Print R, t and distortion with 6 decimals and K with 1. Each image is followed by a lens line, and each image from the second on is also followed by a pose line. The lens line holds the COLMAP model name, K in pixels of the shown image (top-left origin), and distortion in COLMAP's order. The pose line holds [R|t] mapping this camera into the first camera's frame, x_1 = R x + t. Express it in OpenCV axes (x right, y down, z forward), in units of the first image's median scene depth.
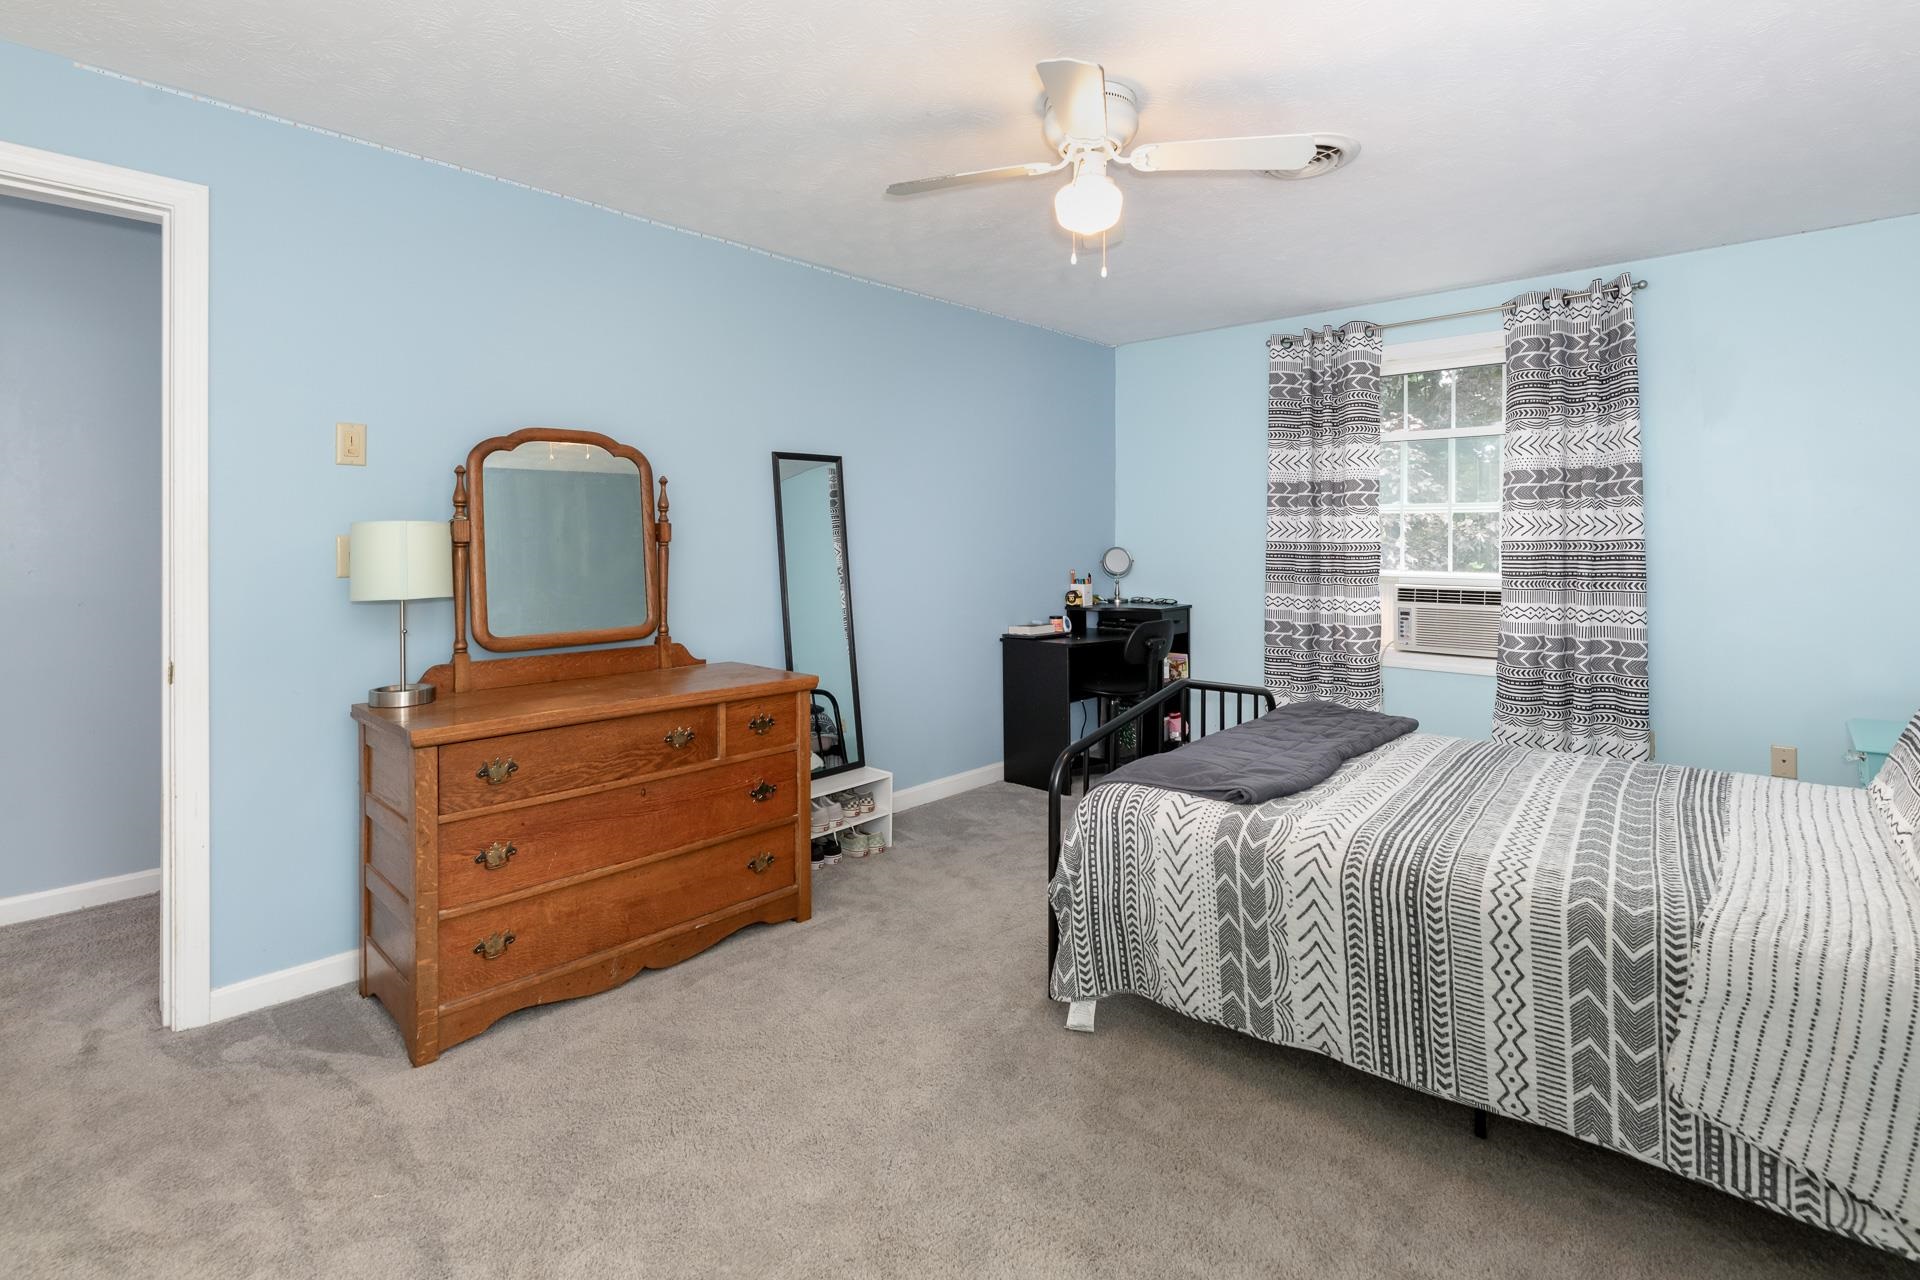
lens RADIAL K [[892.4, 0, 945.3], [0, 892.4, 524.5], [0, 0, 1]] dist [-0.004017, 0.000404]
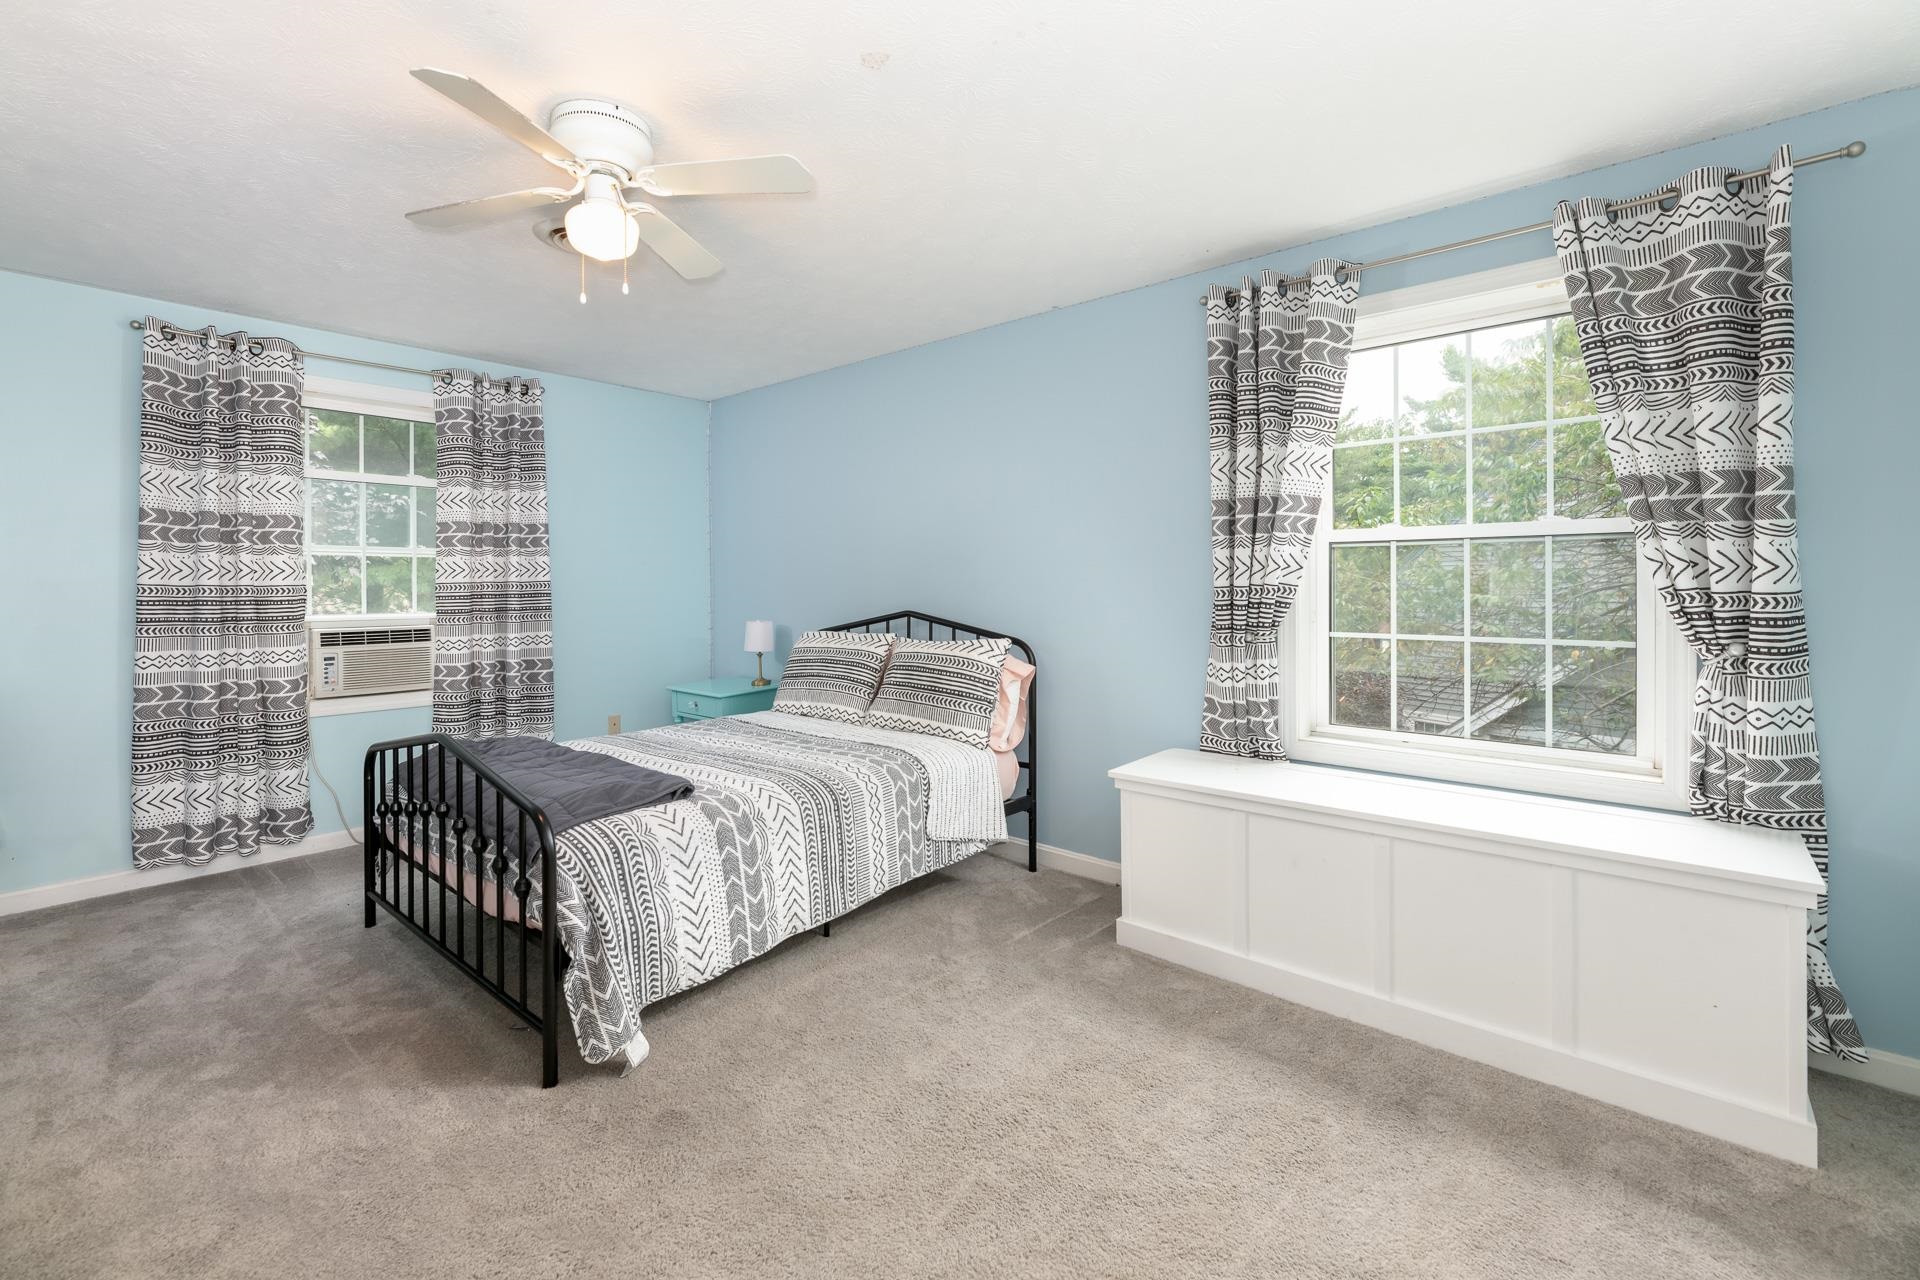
lens RADIAL K [[892.4, 0, 936.6], [0, 892.4, 572.3], [0, 0, 1]] dist [-0.004017, 0.000404]
pose [[-0.052648, 0.013406, 0.998523, -0.570719], [-0.010043, 0.999852, -0.013954, 0.015828], [-0.998563, -0.010763, -0.052506, 0.472203]]
